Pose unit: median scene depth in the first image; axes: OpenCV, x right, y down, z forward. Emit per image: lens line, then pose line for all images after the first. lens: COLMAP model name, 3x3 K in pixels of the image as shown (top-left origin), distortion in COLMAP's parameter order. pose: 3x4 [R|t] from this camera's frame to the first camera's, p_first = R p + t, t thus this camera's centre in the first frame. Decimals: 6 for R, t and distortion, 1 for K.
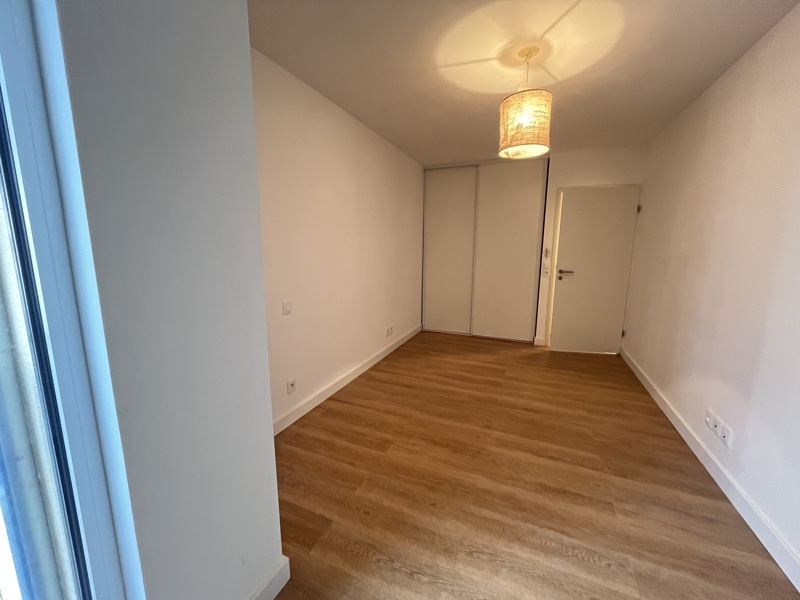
lens RADIAL K [[321.9, 0, 398.5], [0, 321.9, 298.1], [0, 0, 1]] dist [-0.003904, -0.000128]
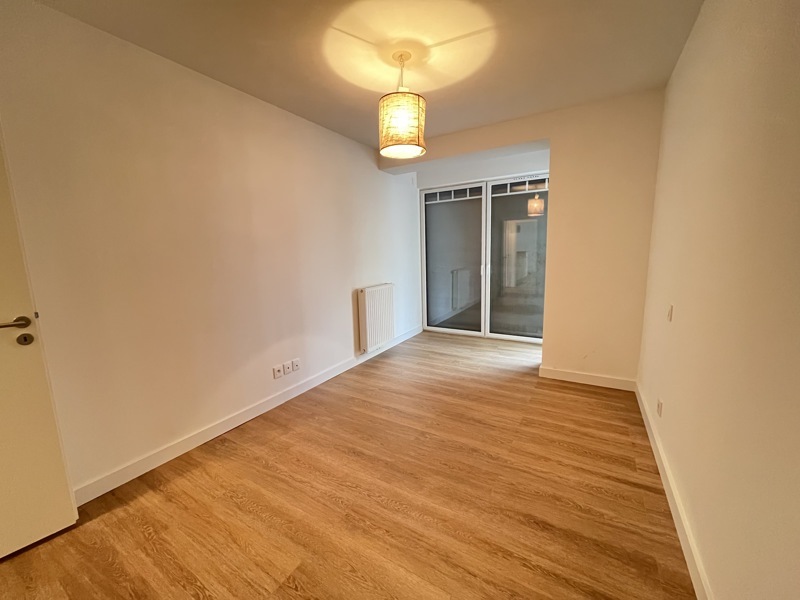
lens RADIAL K [[321.9, 0, 398.5], [0, 321.9, 298.1], [0, 0, 1]] dist [-0.003904, -0.000128]
pose [[-0.991449, 0.000275, 0.130497, 0.237762], [0.039946, 0.952633, 0.301486, -0.284058], [-0.124233, 0.304121, -0.944498, 1.882712]]
